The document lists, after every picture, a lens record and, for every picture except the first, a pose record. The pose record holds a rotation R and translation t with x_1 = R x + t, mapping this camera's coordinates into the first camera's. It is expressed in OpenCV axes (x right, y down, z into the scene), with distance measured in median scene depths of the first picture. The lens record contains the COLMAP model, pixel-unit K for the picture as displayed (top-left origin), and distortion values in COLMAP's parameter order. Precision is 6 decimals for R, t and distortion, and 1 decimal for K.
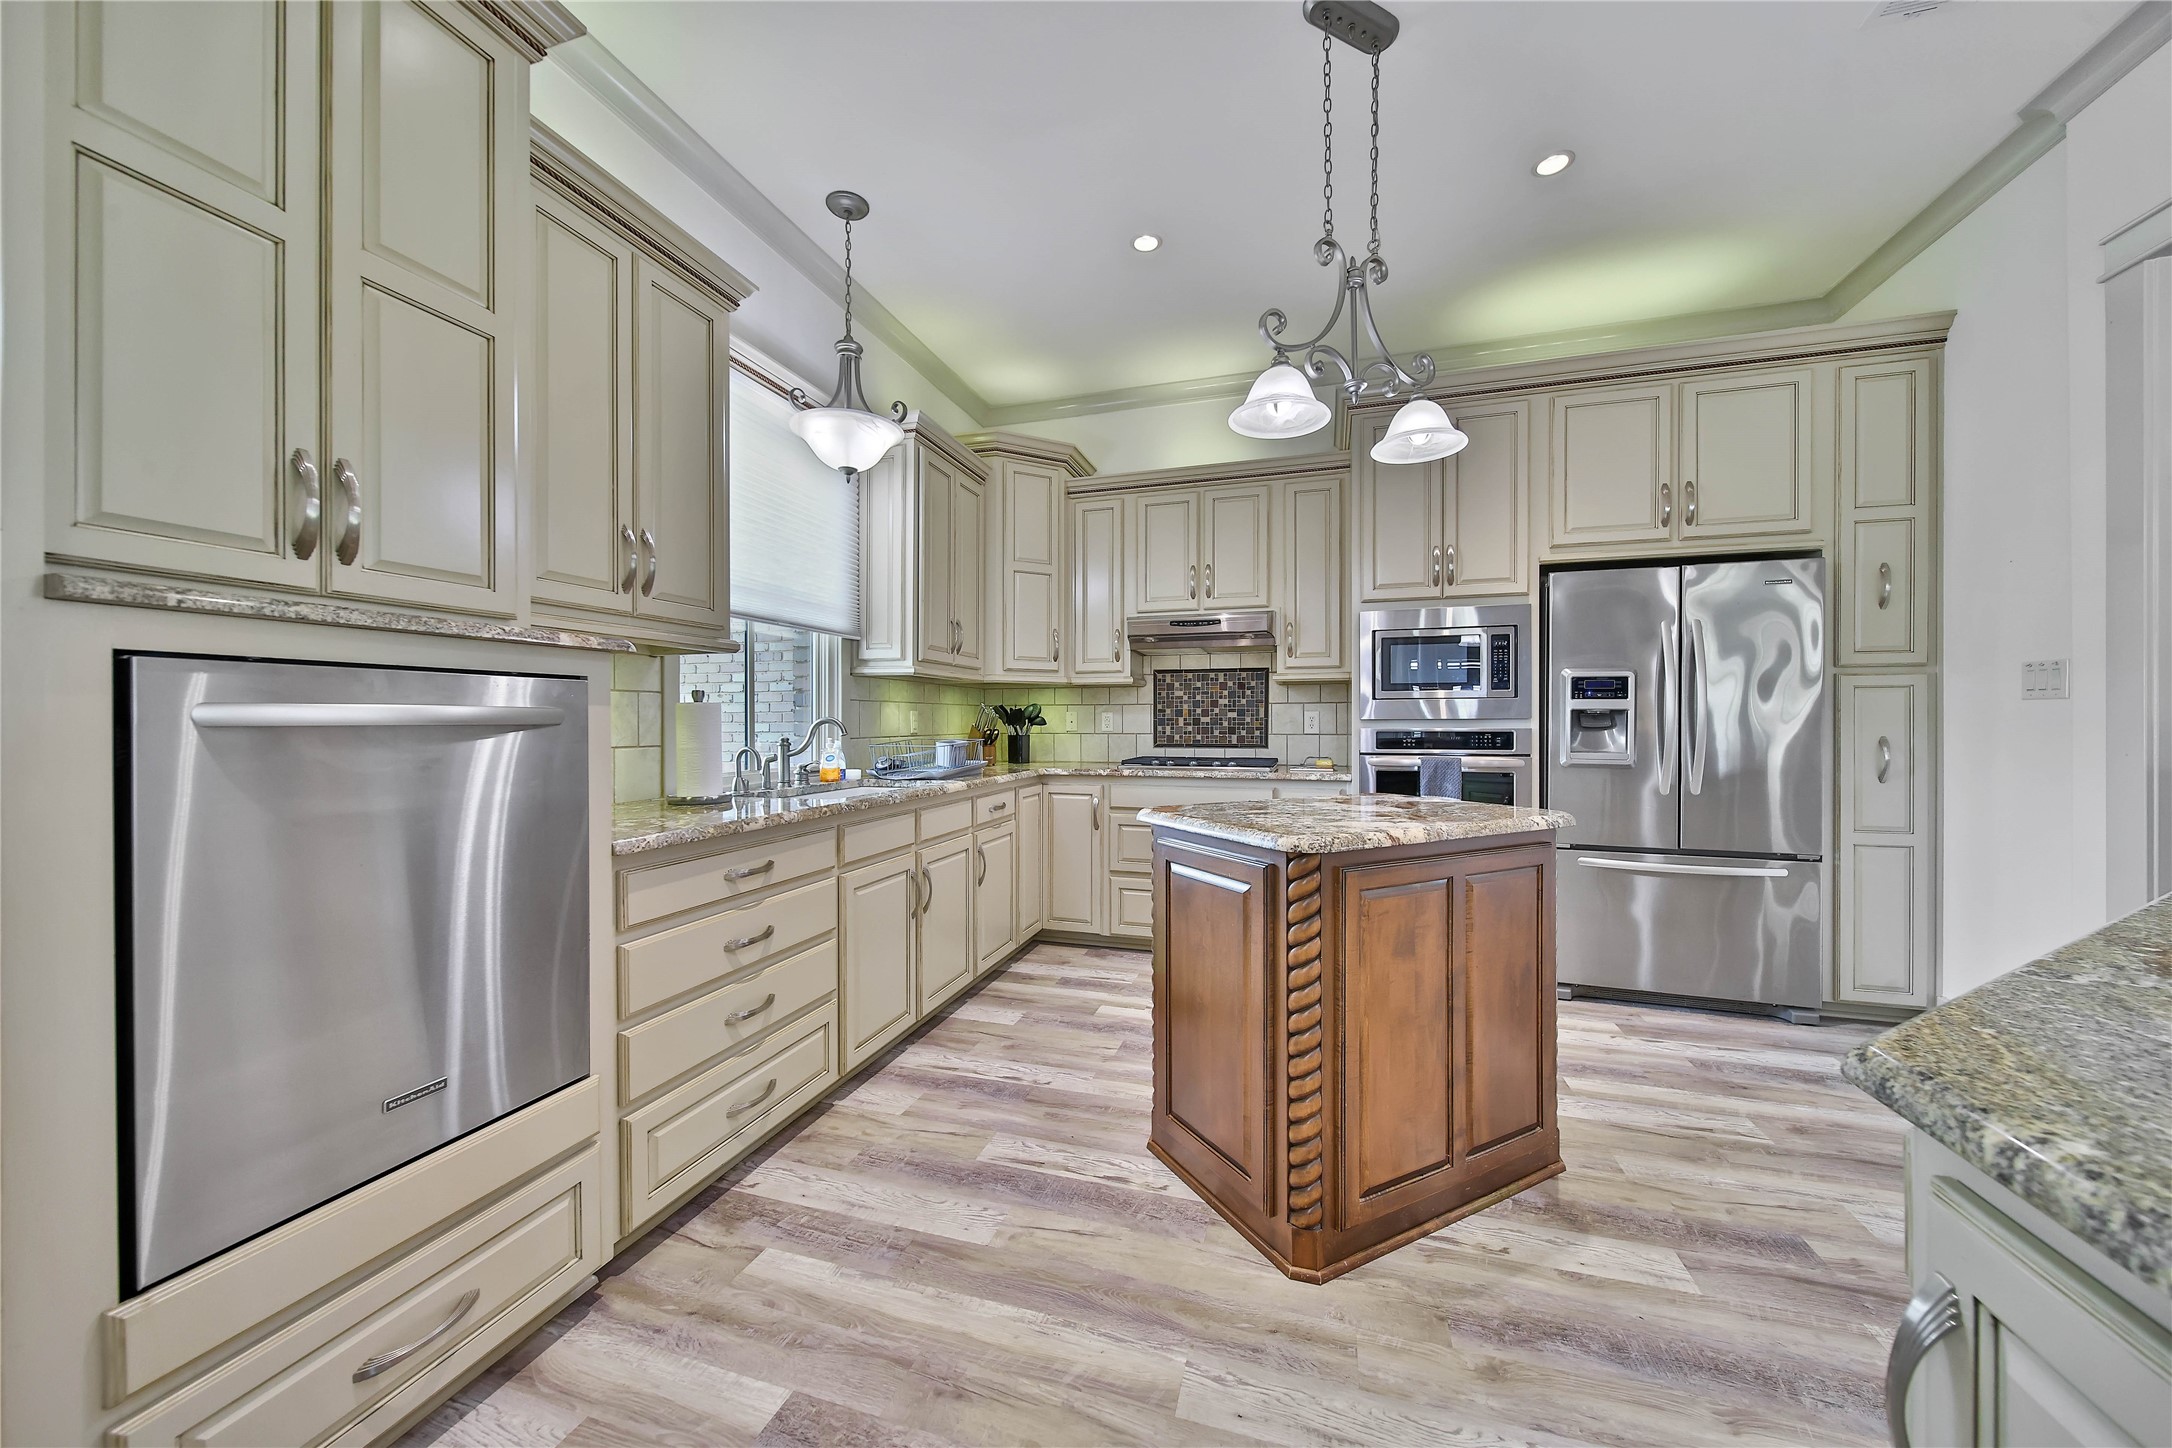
lens RADIAL K [[769.0, 0, 1076.5], [0, 769.0, 719.7], [0, 0, 1]] dist [0.000328, -0.001132]
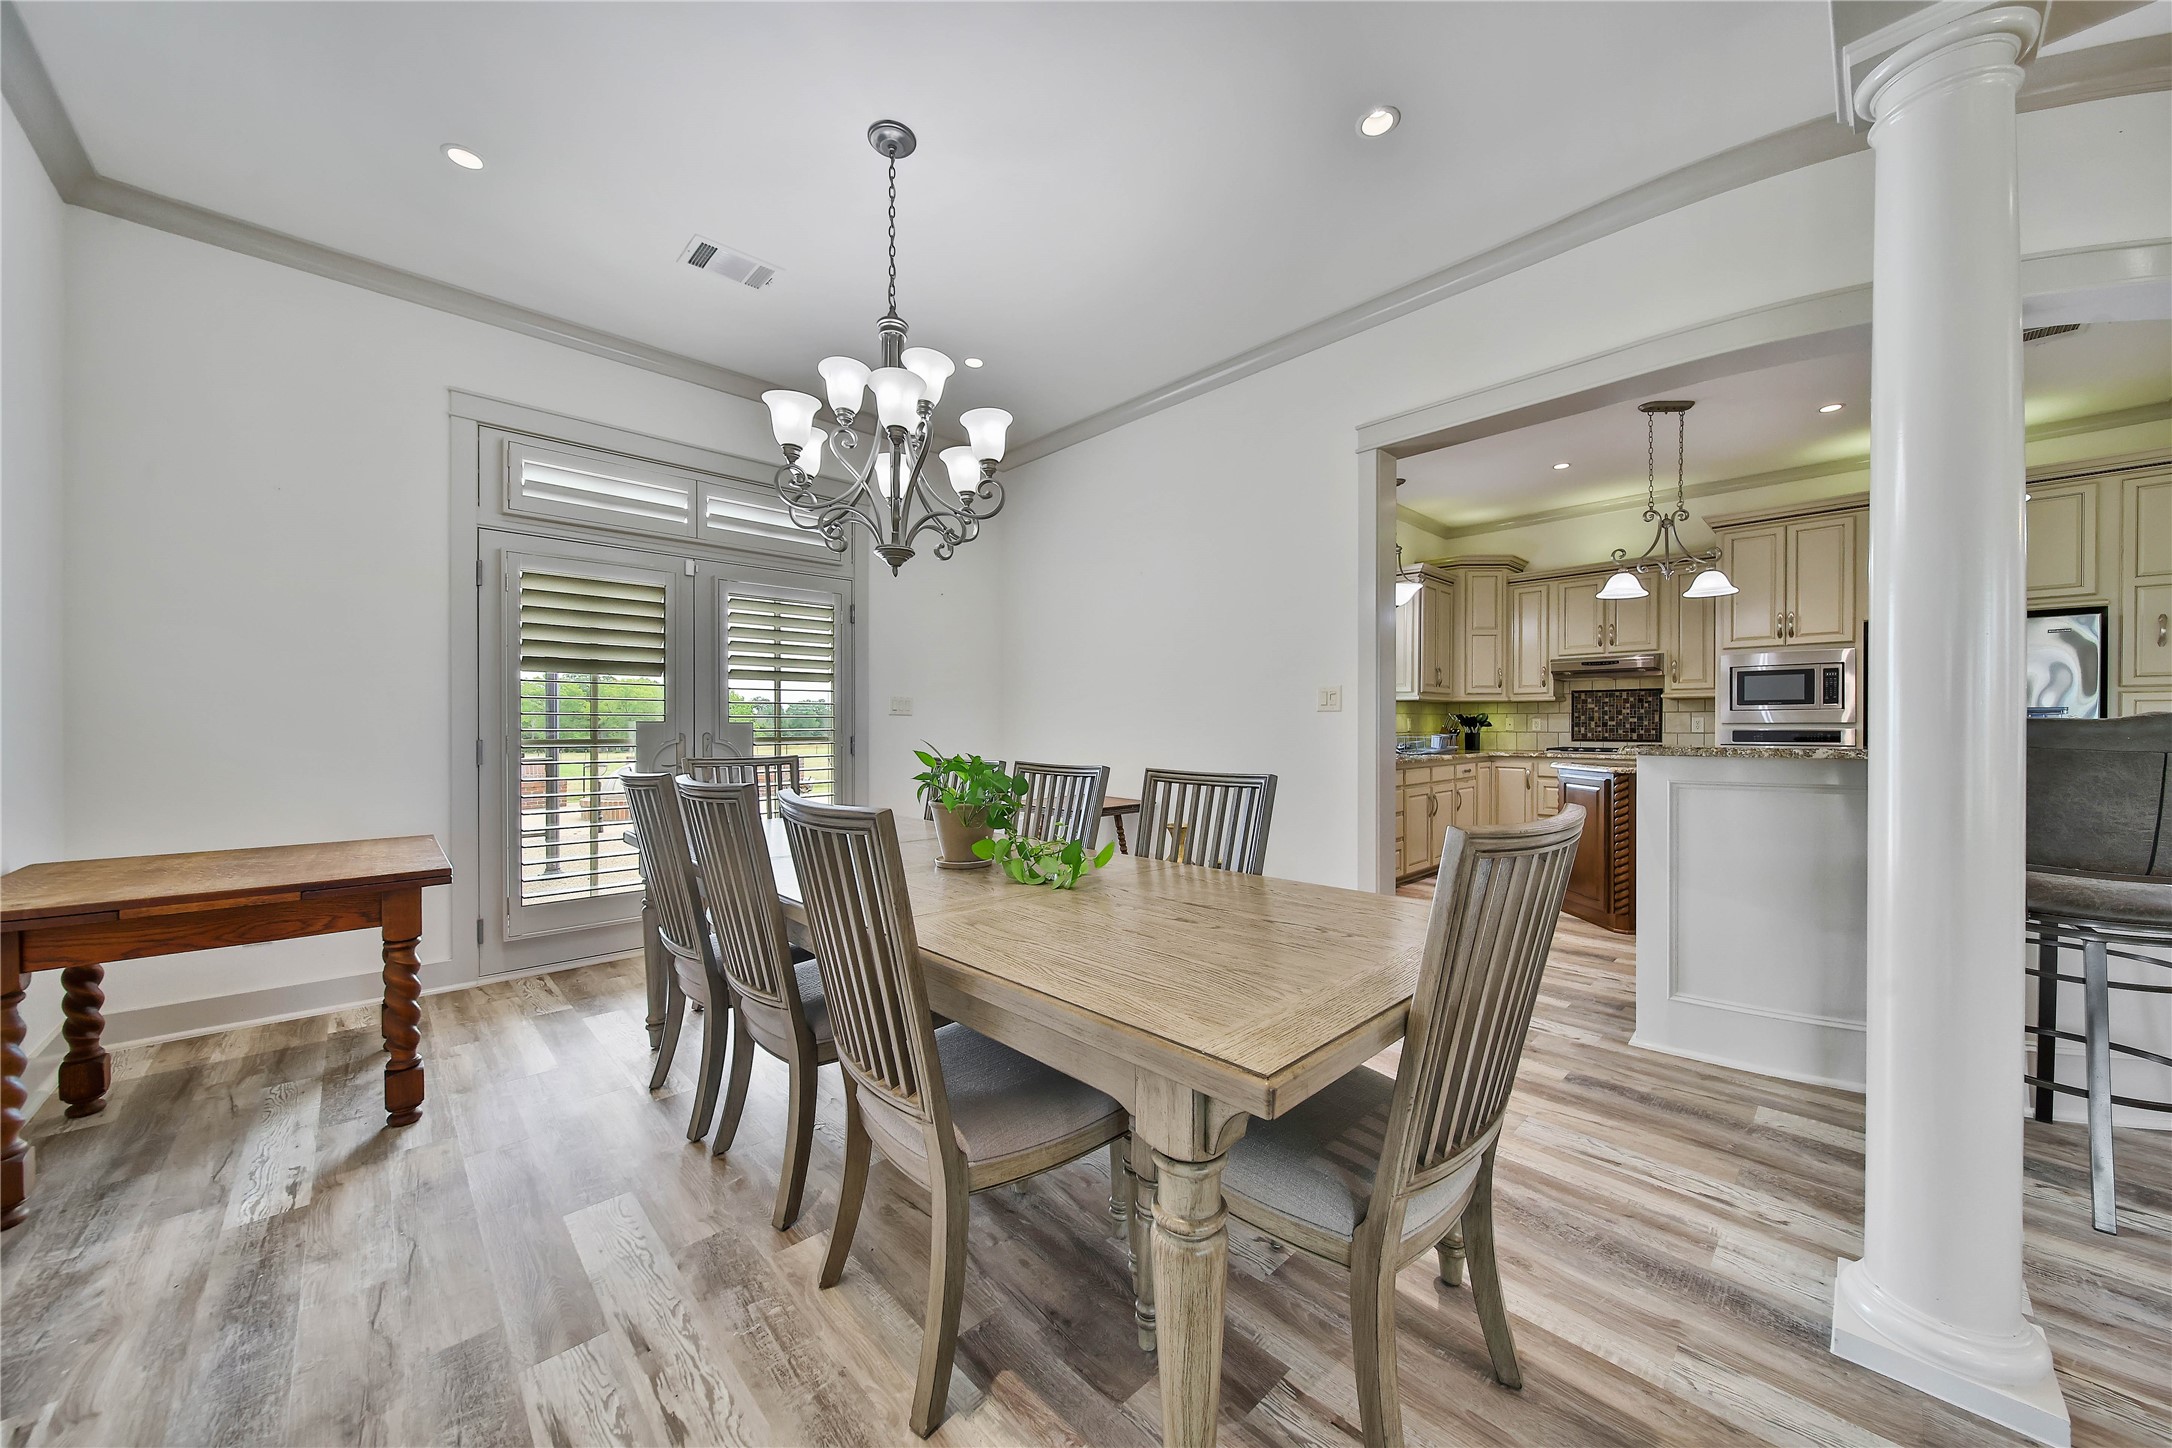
lens RADIAL K [[769.0, 0, 1069.7], [0, 769.0, 735.1], [0, 0, 1]] dist [0.000328, -0.001132]
pose [[0.874278, 0.003976, -0.485409, -0.034868], [0.004045, 0.999872, 0.015477, -0.004452], [0.485408, -0.015495, 0.874150, -0.943076]]
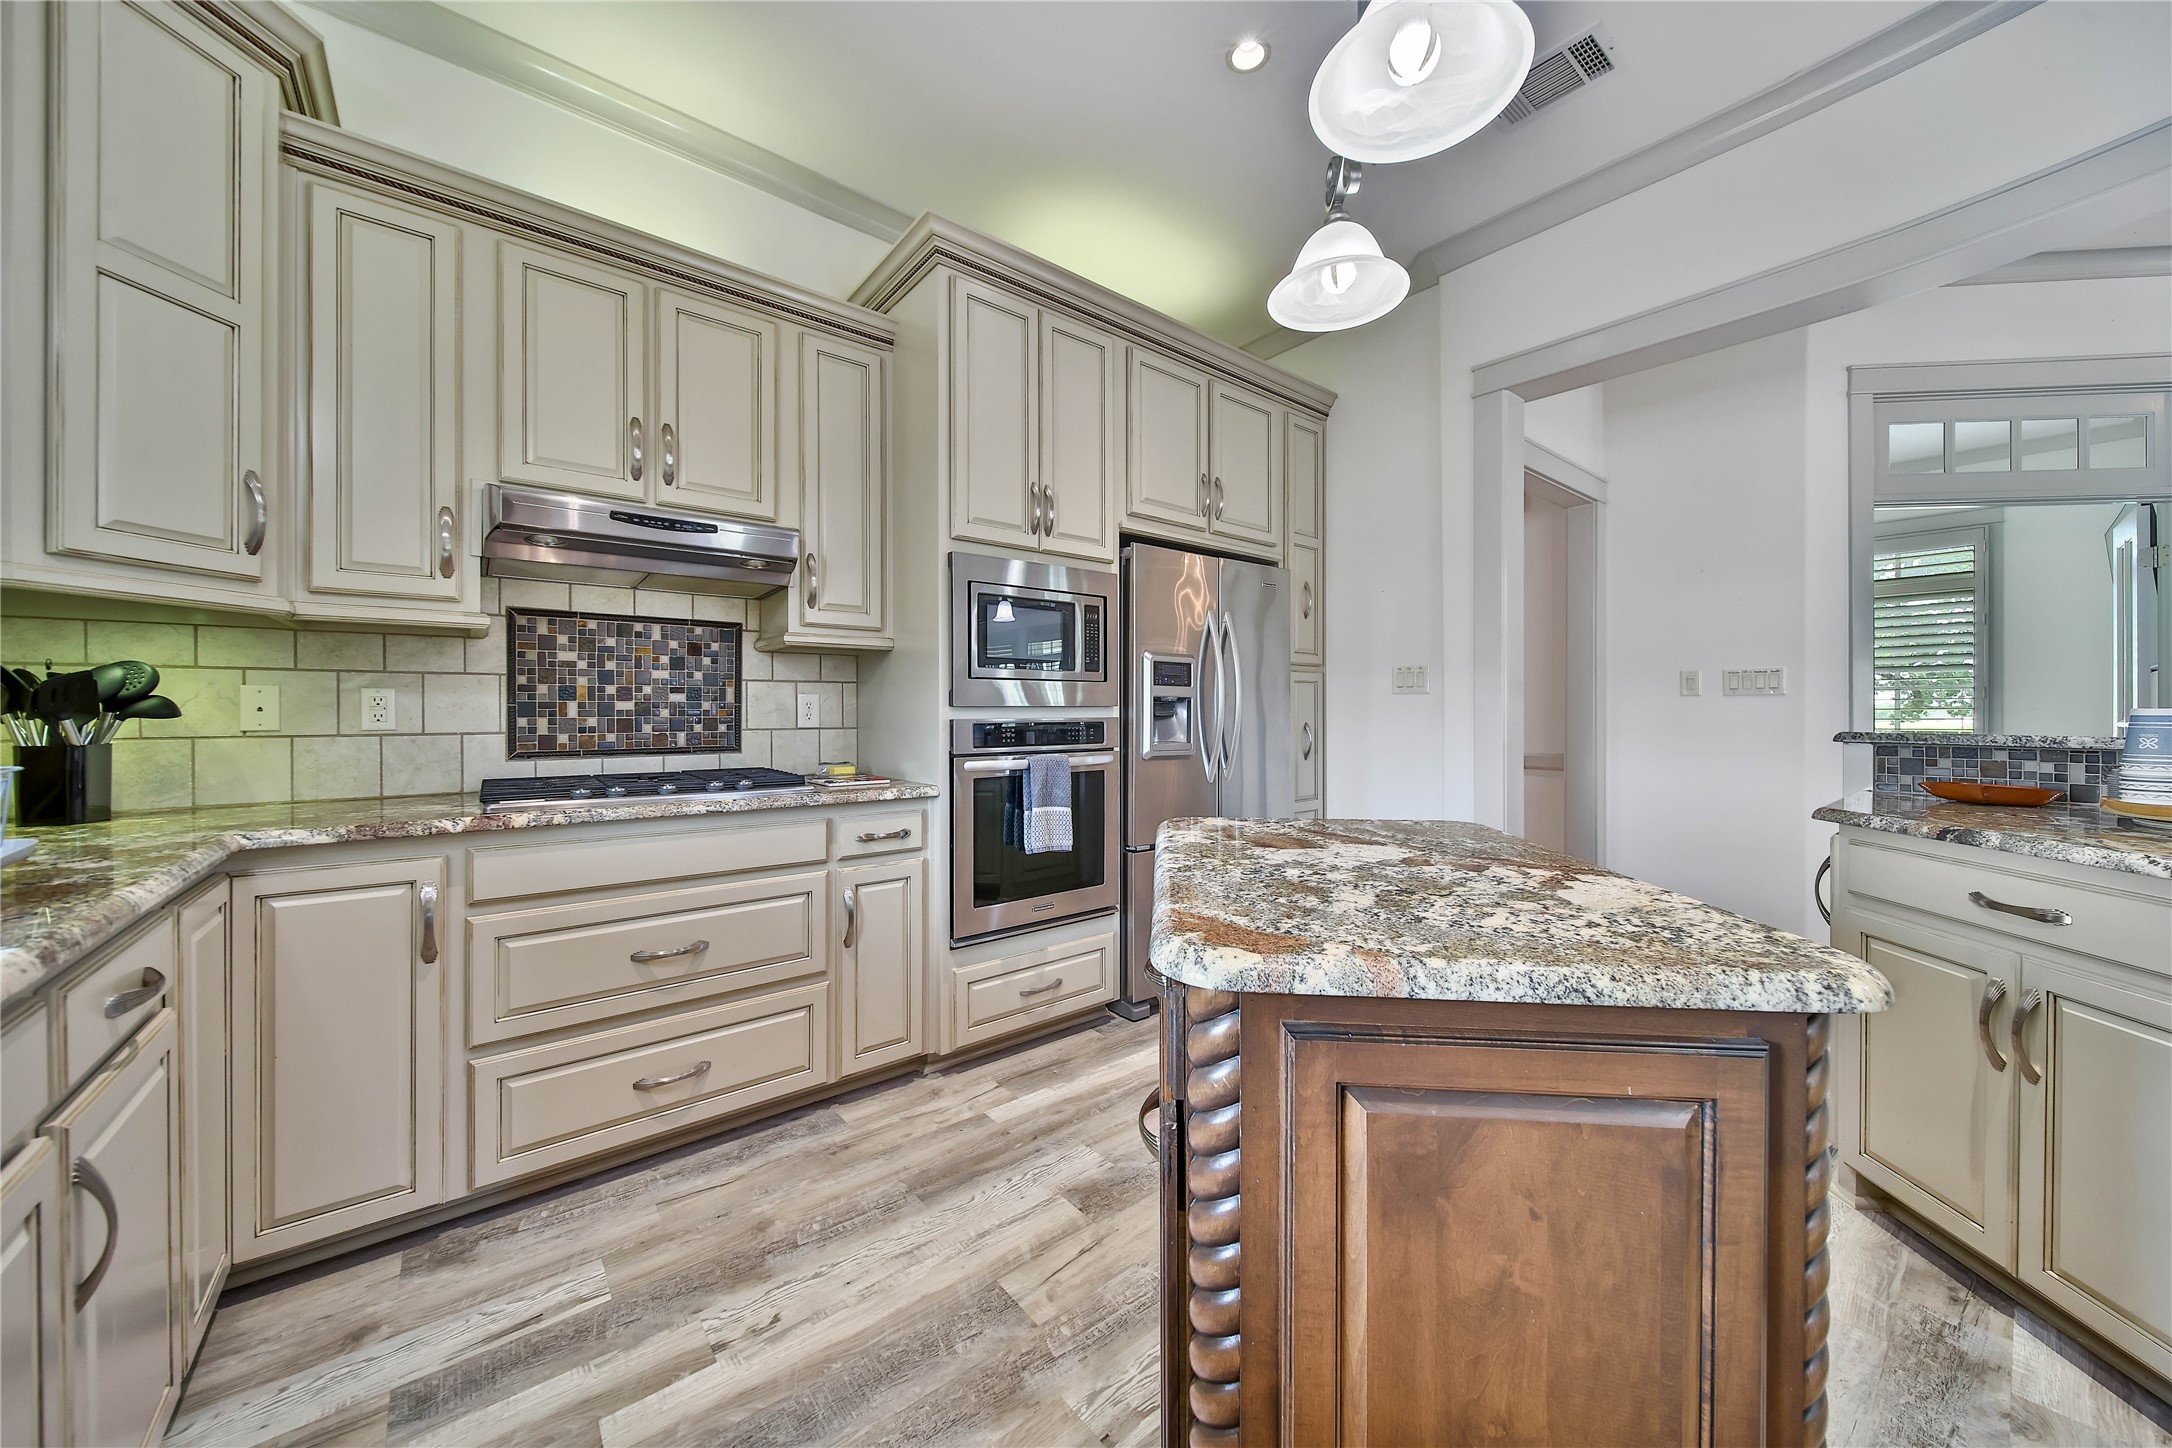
lens RADIAL K [[769.0, 0, 1081.9], [0, 769.0, 712.1], [0, 0, 1]] dist [0.000328, -0.001132]
pose [[0.550251, -0.001444, 0.834998, -0.129806], [-0.003504, 0.999986, 0.004039, 0.001335], [-0.834992, -0.005148, 0.550238, 0.462307]]
